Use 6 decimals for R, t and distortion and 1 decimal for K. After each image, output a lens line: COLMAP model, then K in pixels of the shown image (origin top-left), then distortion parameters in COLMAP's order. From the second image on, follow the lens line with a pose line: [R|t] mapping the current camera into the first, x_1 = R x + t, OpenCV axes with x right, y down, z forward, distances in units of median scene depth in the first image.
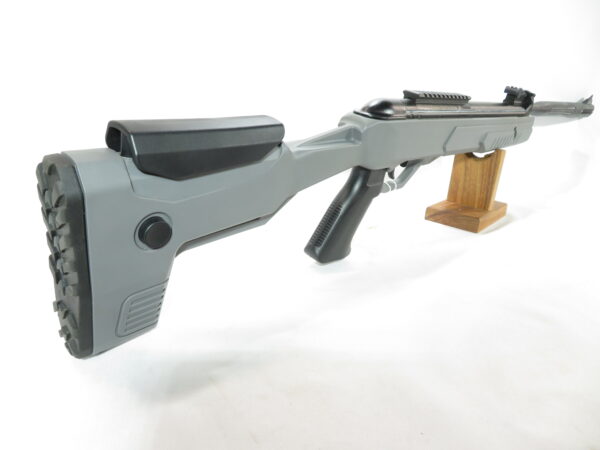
lens RADIAL K [[455.5, 0, 299.4], [0, 455.5, 224.4], [0, 0, 1]] dist [-0.004736, -0.008713]
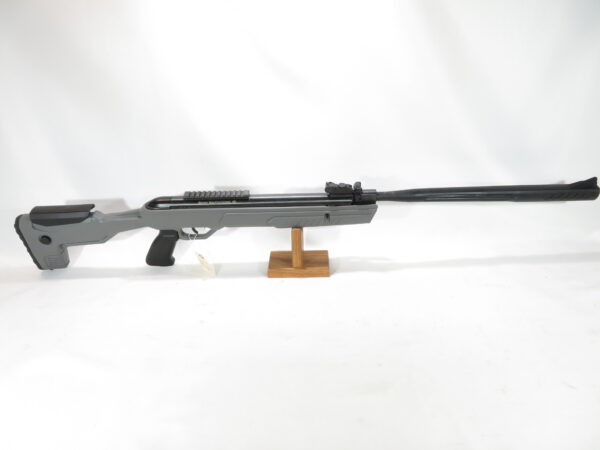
lens RADIAL K [[455.5, 0, 300.4], [0, 455.5, 225.8], [0, 0, 1]] dist [-0.004736, -0.008713]
pose [[0.690634, 0.242659, -0.681279, 1.389309], [-0.153141, 0.969736, 0.190159, -0.434743], [0.706805, -0.026998, 0.706893, -0.003521]]
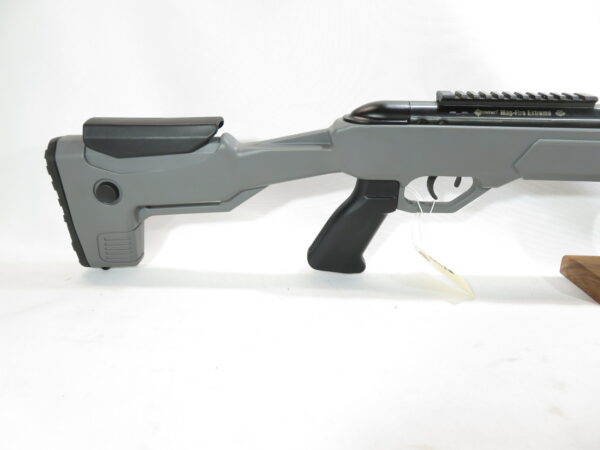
lens RADIAL K [[455.5, 0, 293.6], [0, 455.5, 224.7], [0, 0, 1]] dist [-0.004736, -0.008713]
pose [[0.646441, 0.158803, -0.746254, 0.529363], [-0.200663, 0.979052, 0.034519, -0.024902], [0.736103, 0.127432, 0.664765, 0.210475]]
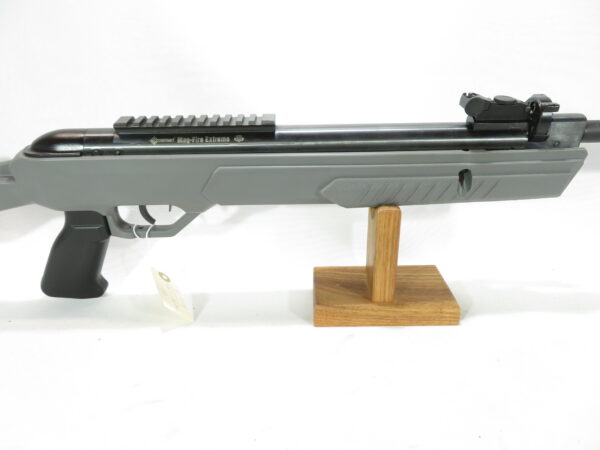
lens RADIAL K [[455.5, 0, 305.2], [0, 455.5, 222.7], [0, 0, 1]] dist [-0.004736, -0.008713]
pose [[0.692599, 0.188331, -0.696303, 0.762231], [-0.159662, 0.981396, 0.106628, -0.184337], [0.703431, 0.037323, 0.709783, 0.493048]]
